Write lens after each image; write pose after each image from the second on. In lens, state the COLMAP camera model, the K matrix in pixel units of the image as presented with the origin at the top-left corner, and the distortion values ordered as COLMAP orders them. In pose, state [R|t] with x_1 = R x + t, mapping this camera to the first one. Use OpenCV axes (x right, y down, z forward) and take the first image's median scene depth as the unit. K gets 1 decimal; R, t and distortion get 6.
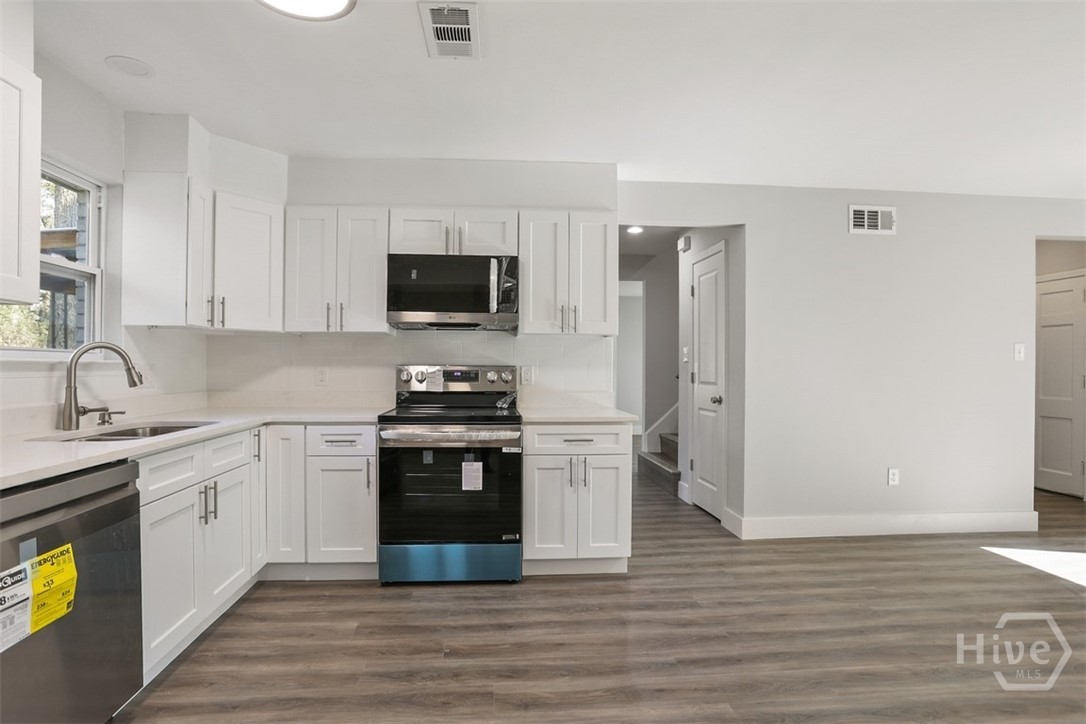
lens RADIAL K [[556.1, 0, 545.9], [0, 556.1, 366.0], [0, 0, 1]] dist [-0.062754, 0.028638]
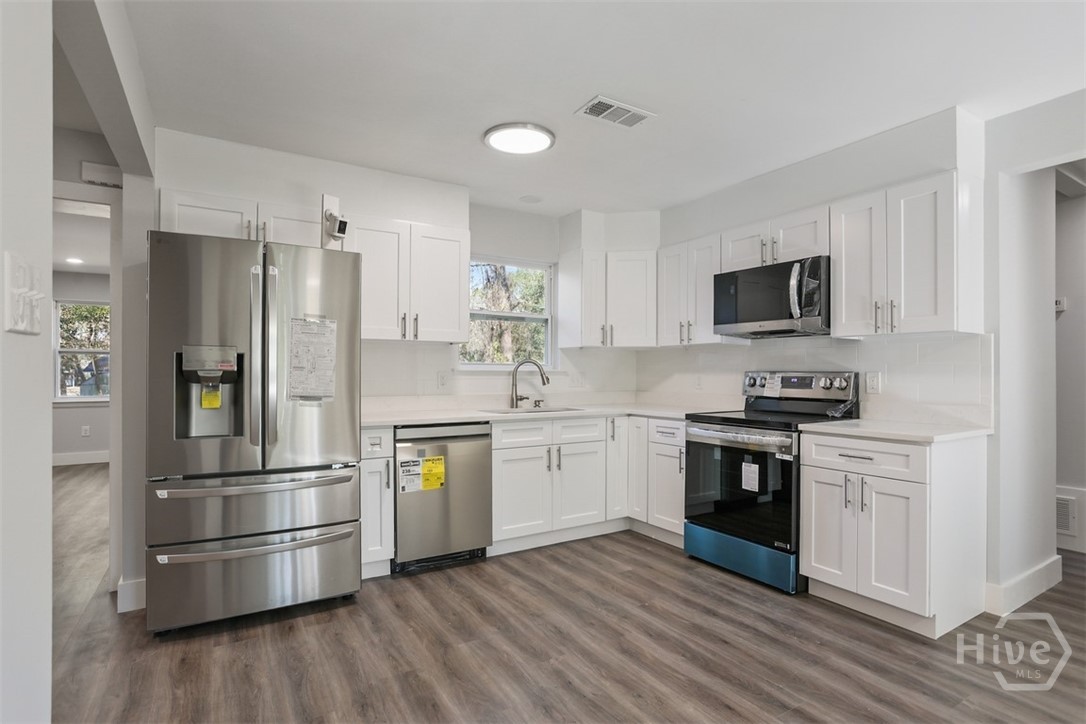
lens RADIAL K [[542.0, 0, 536.4], [0, 542.0, 361.3], [0, 0, 1]] dist [-0.071522, 0.037266]
pose [[0.451675, -0.021859, -0.891915, 0.593003], [0.001317, 0.999715, -0.023834, 0.003504], [0.892182, 0.009590, 0.451575, 0.177958]]
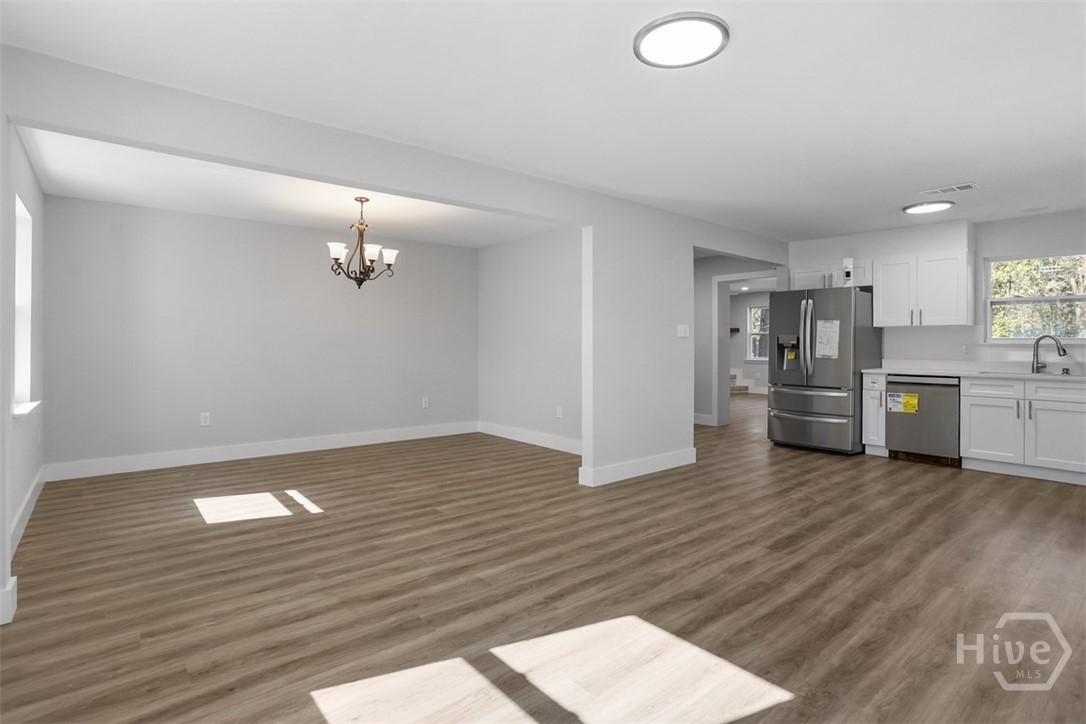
lens RADIAL K [[524.3, 0, 541.1], [0, 524.3, 341.9], [0, 0, 1]] dist [-0.058788, 0.034251]
pose [[-0.826807, -0.009385, -0.562408, 1.566941], [-0.006396, 0.999953, -0.007284, 0.010171], [0.562449, -0.002425, -0.826828, 1.212238]]
